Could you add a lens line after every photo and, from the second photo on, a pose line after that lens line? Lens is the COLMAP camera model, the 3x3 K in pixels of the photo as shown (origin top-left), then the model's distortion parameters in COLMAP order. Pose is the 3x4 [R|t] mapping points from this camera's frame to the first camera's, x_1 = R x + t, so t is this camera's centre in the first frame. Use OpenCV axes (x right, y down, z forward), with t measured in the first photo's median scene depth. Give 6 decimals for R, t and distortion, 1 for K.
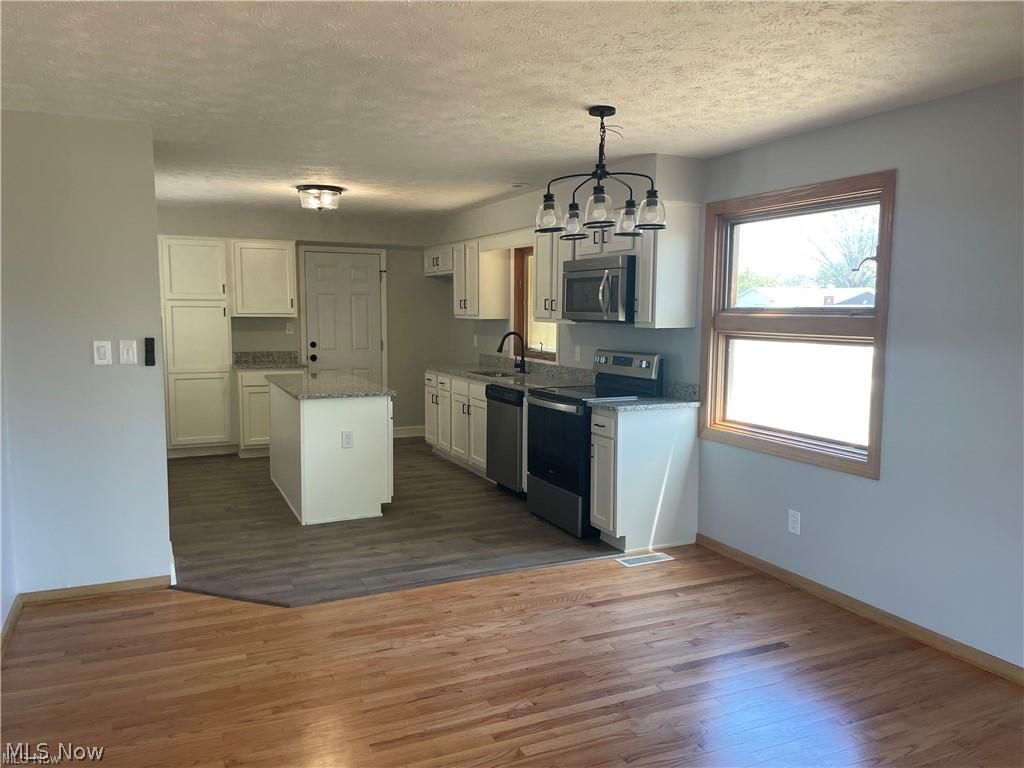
lens RADIAL K [[772.5, 0, 511.4], [0, 772.5, 390.1], [0, 0, 1]] dist [0.075570, -0.101650]
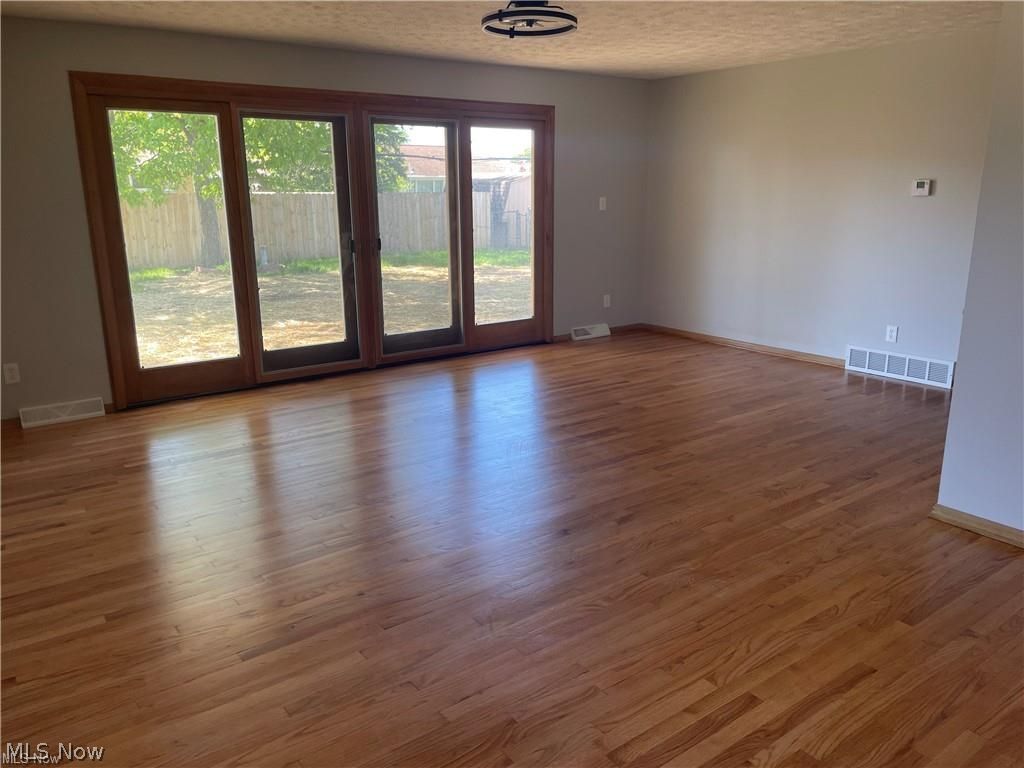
lens RADIAL K [[772.5, 0, 514.0], [0, 772.5, 381.6], [0, 0, 1]] dist [0.075570, -0.101650]
pose [[-0.979553, 0.046956, -0.195631, 0.193099], [-0.022824, 0.940168, 0.339947, -0.076040], [0.199888, 0.337461, -0.919872, 0.819565]]
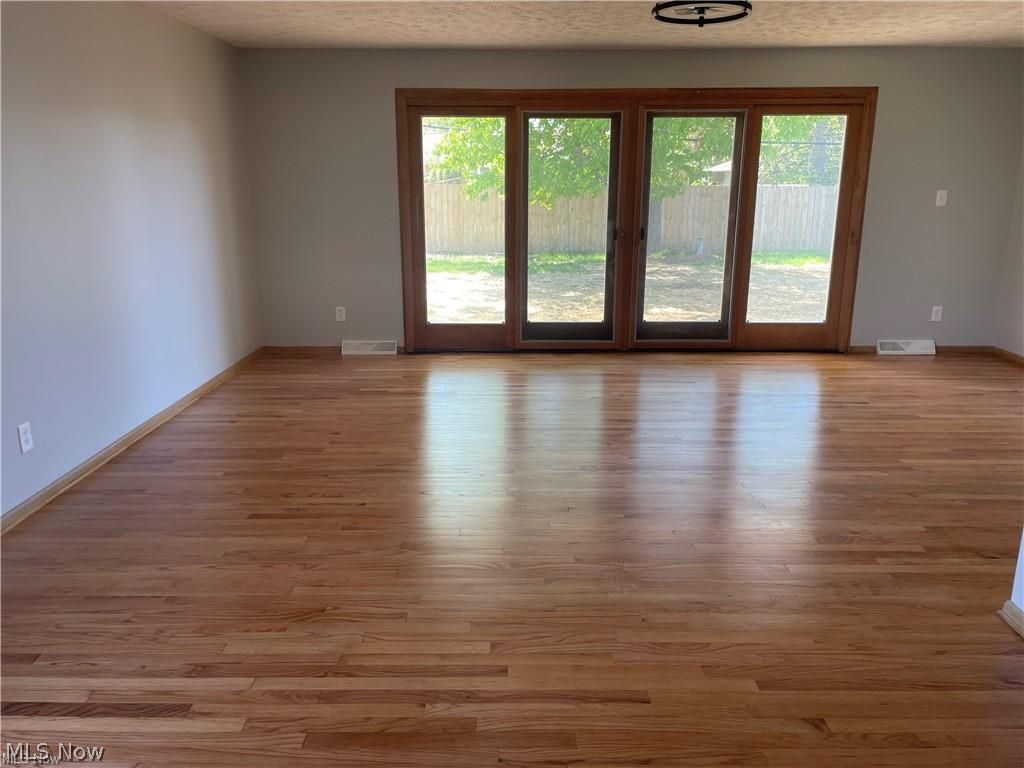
lens RADIAL K [[772.5, 0, 508.2], [0, 772.5, 376.6], [0, 0, 1]] dist [0.075570, -0.101650]
pose [[-0.905333, -0.112693, 0.409478, -0.173144], [0.035788, 0.940481, 0.337956, -0.076909], [-0.423191, 0.320617, -0.847416, 0.830183]]
